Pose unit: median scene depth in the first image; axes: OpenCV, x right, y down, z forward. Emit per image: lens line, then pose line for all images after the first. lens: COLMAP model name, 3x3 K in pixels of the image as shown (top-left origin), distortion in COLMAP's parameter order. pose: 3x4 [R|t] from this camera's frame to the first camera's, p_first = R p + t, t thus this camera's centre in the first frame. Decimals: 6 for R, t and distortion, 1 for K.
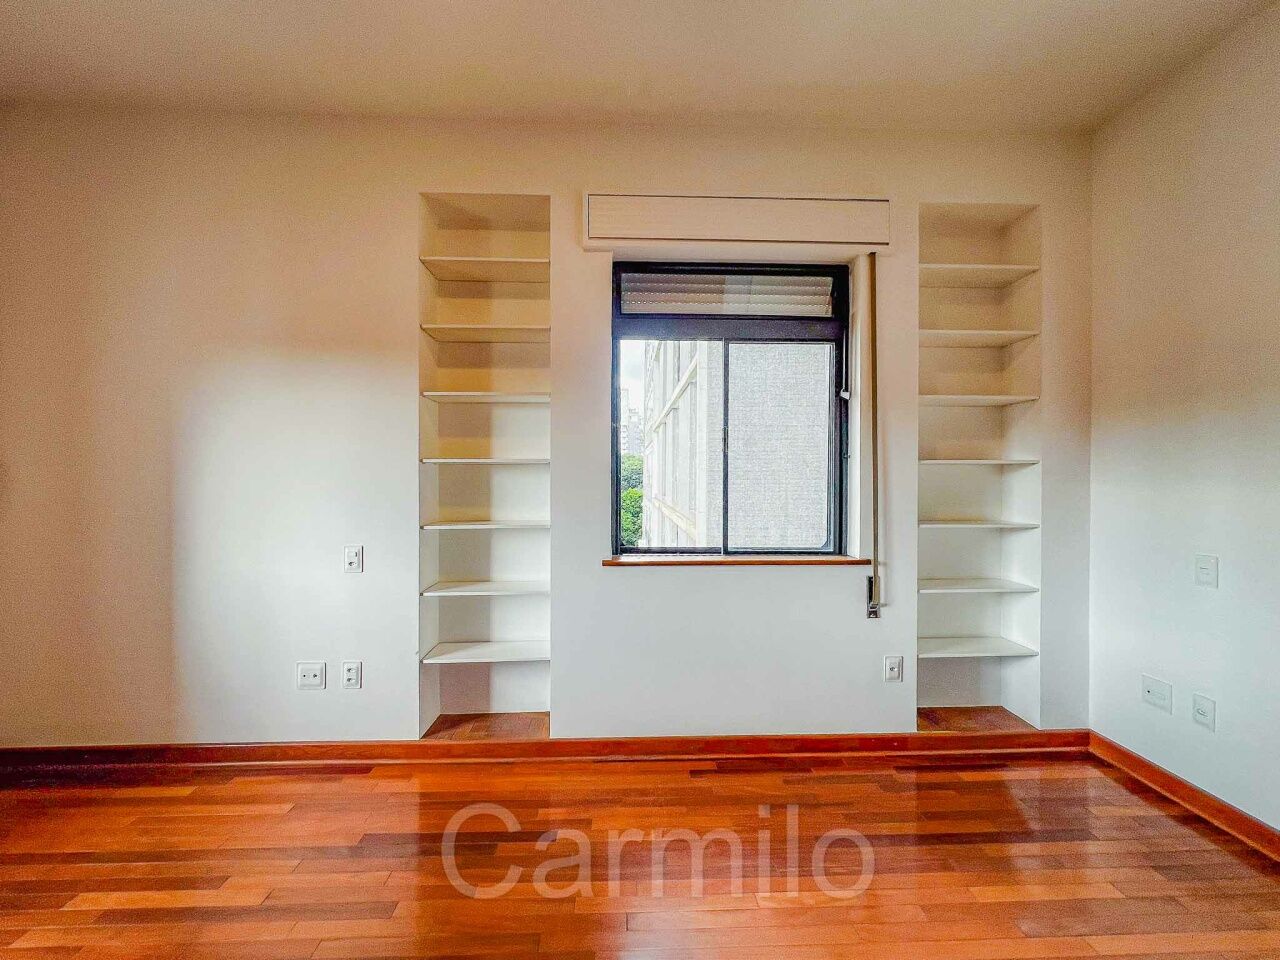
lens RADIAL K [[546.6, 0, 640.0], [0, 546.6, 480.0], [0, 0, 1]] dist [0.003435, 0.000954]
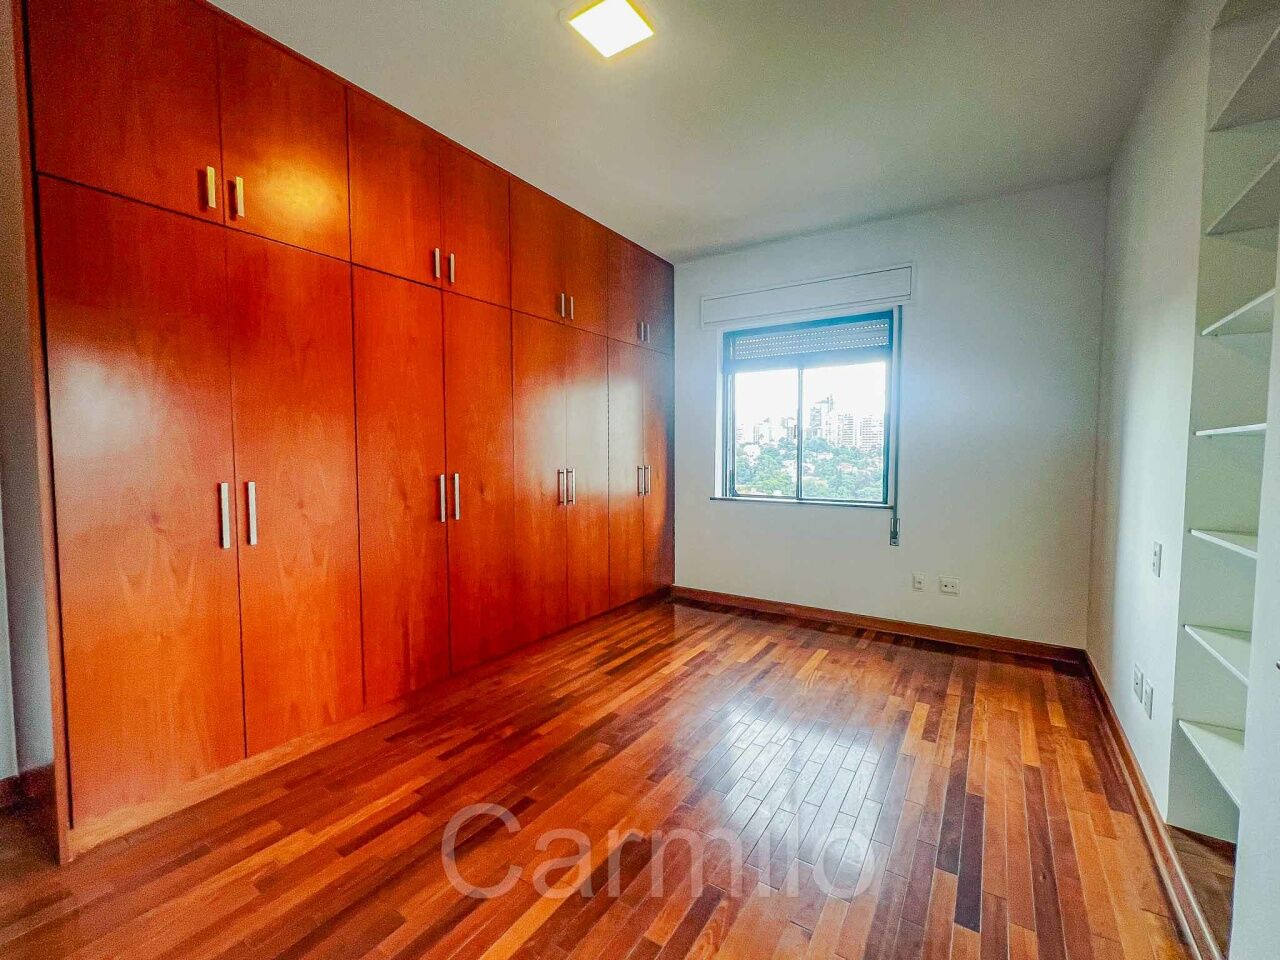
lens RADIAL K [[546.6, 0, 640.0], [0, 546.6, 480.0], [0, 0, 1]] dist [0.003435, 0.000954]
pose [[-0.574830, 0.033518, -0.817586, 0.538446], [-0.012612, 0.998679, 0.049810, 0.004107], [0.818176, 0.038943, -0.573648, 0.807998]]
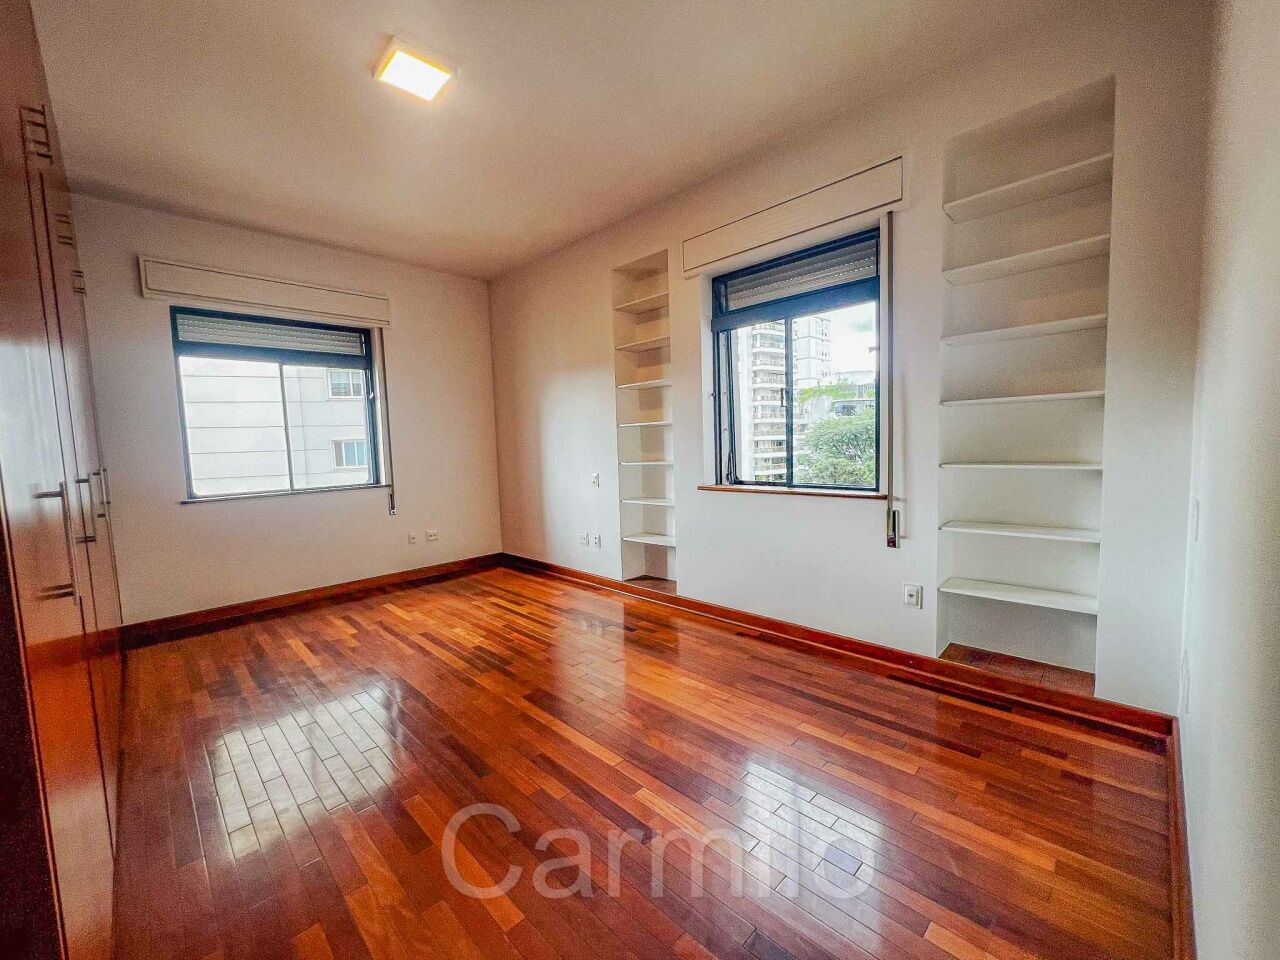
lens RADIAL K [[513.3, 0, 640.0], [0, 513.3, 480.0], [0, 0, 1]] dist [0.000129, 0.000240]
pose [[0.681257, 0.030143, -0.731424, 0.841539], [0.028977, 0.997258, 0.068088, 0.028450], [0.731471, -0.067580, 0.678516, -0.080369]]
